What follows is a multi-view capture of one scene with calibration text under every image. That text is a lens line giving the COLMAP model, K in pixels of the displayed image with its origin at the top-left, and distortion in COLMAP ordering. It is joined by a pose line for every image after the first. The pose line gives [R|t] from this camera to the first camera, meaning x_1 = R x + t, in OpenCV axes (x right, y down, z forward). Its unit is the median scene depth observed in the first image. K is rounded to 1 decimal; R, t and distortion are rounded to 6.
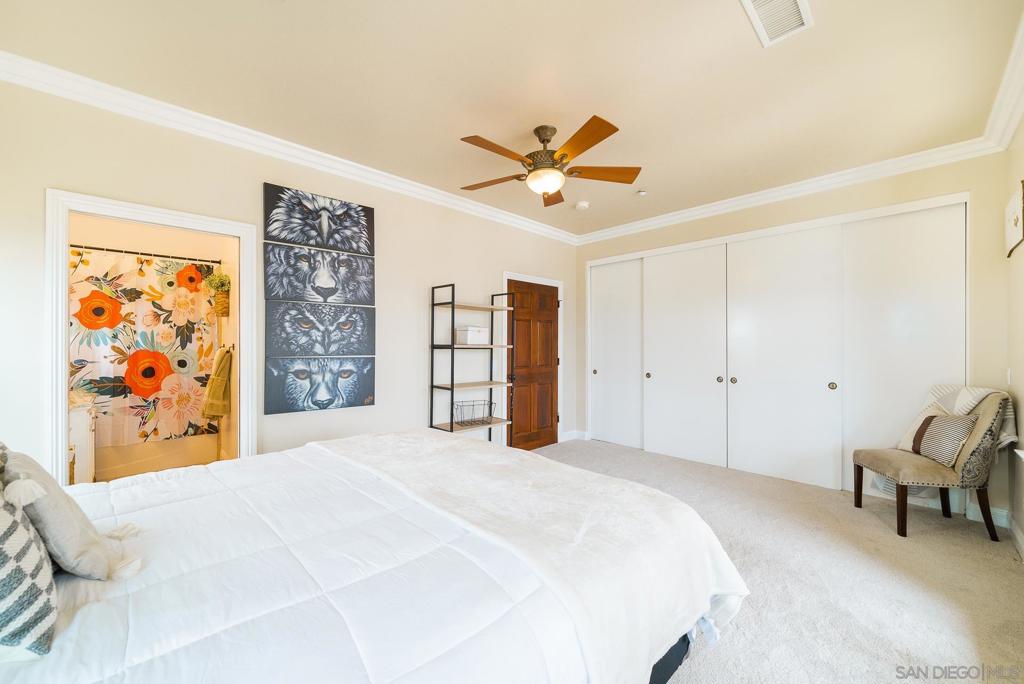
lens RADIAL K [[392.4, 0, 509.9], [0, 392.4, 344.0], [0, 0, 1]] dist [-0.005608, -0.000032]
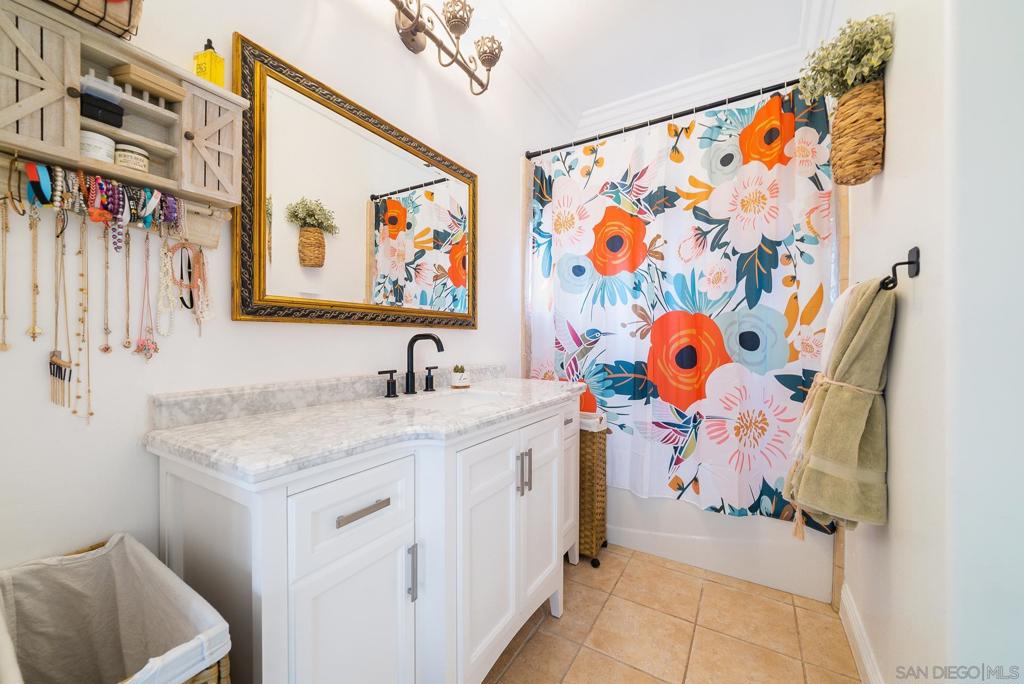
lens RADIAL K [[392.4, 0, 509.9], [0, 392.4, 344.0], [0, 0, 1]] dist [-0.005608, -0.000032]
pose [[0.245674, 0.009040, -0.969310, -0.511087], [-0.001190, 0.999959, 0.009024, 0.052438], [0.969352, -0.001064, 0.245675, 0.670573]]
